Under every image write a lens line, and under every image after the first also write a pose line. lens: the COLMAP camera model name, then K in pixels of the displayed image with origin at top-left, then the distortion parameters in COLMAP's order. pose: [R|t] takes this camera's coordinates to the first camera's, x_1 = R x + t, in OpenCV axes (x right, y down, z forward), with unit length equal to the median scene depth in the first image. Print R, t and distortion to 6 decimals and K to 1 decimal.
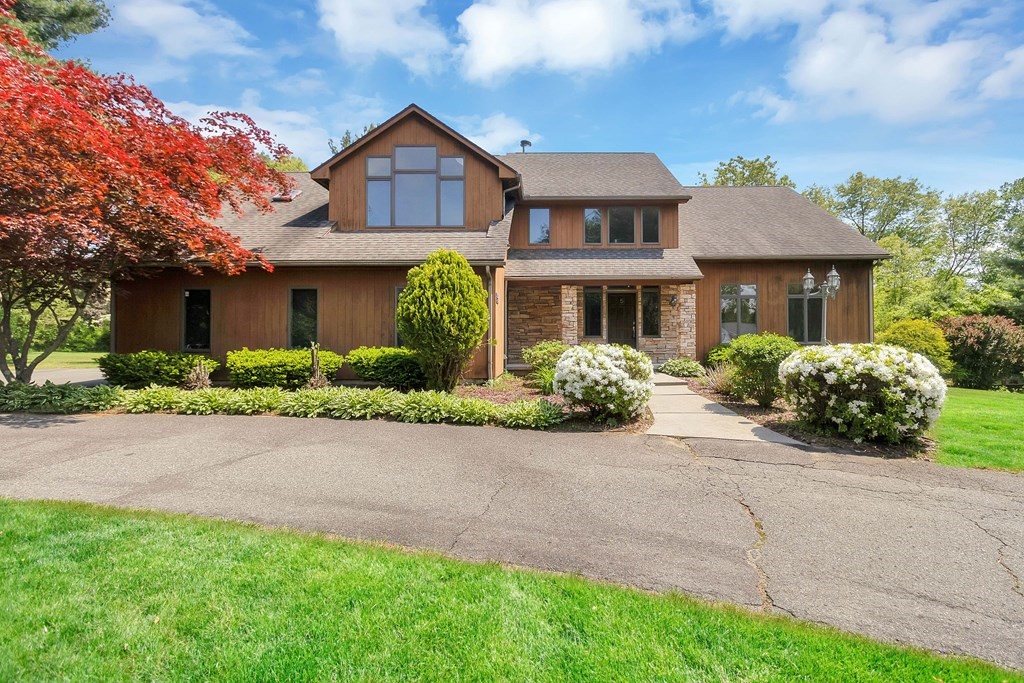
lens RADIAL K [[494.1, 0, 512.9], [0, 494.1, 330.6], [0, 0, 1]] dist [0.002348, 0.000479]
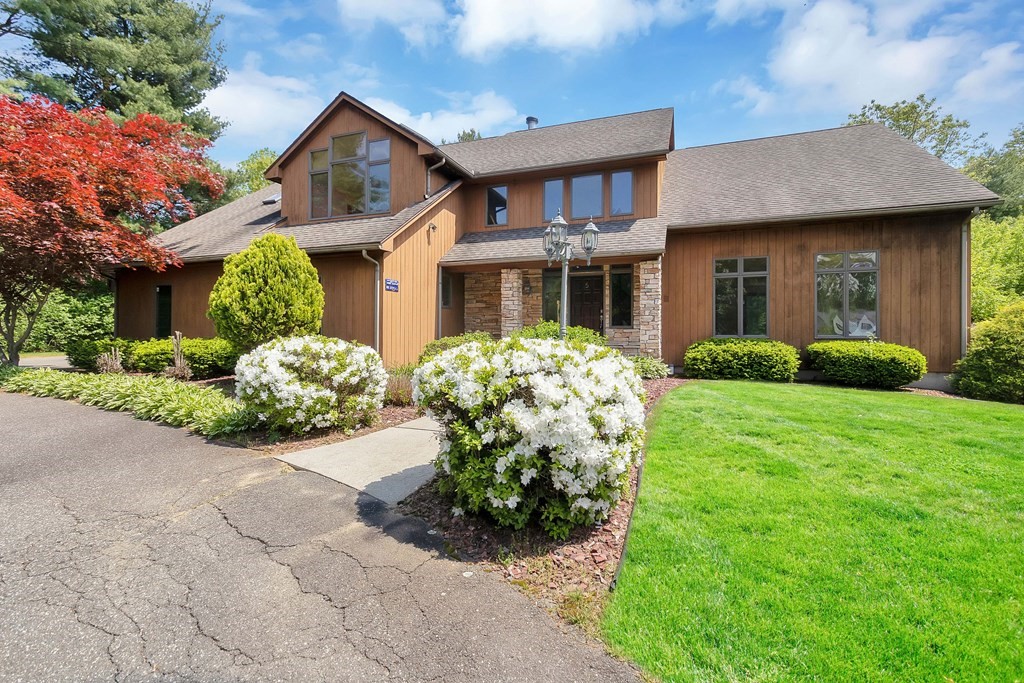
lens RADIAL K [[477.6, 0, 513.7], [0, 477.6, 321.0], [0, 0, 1]] dist [0.008736, 0.000408]
pose [[0.931877, -0.001636, -0.362771, 0.427448], [0.002452, 0.999995, 0.001789, -0.000337], [0.362767, -0.002557, 0.931877, 0.210963]]
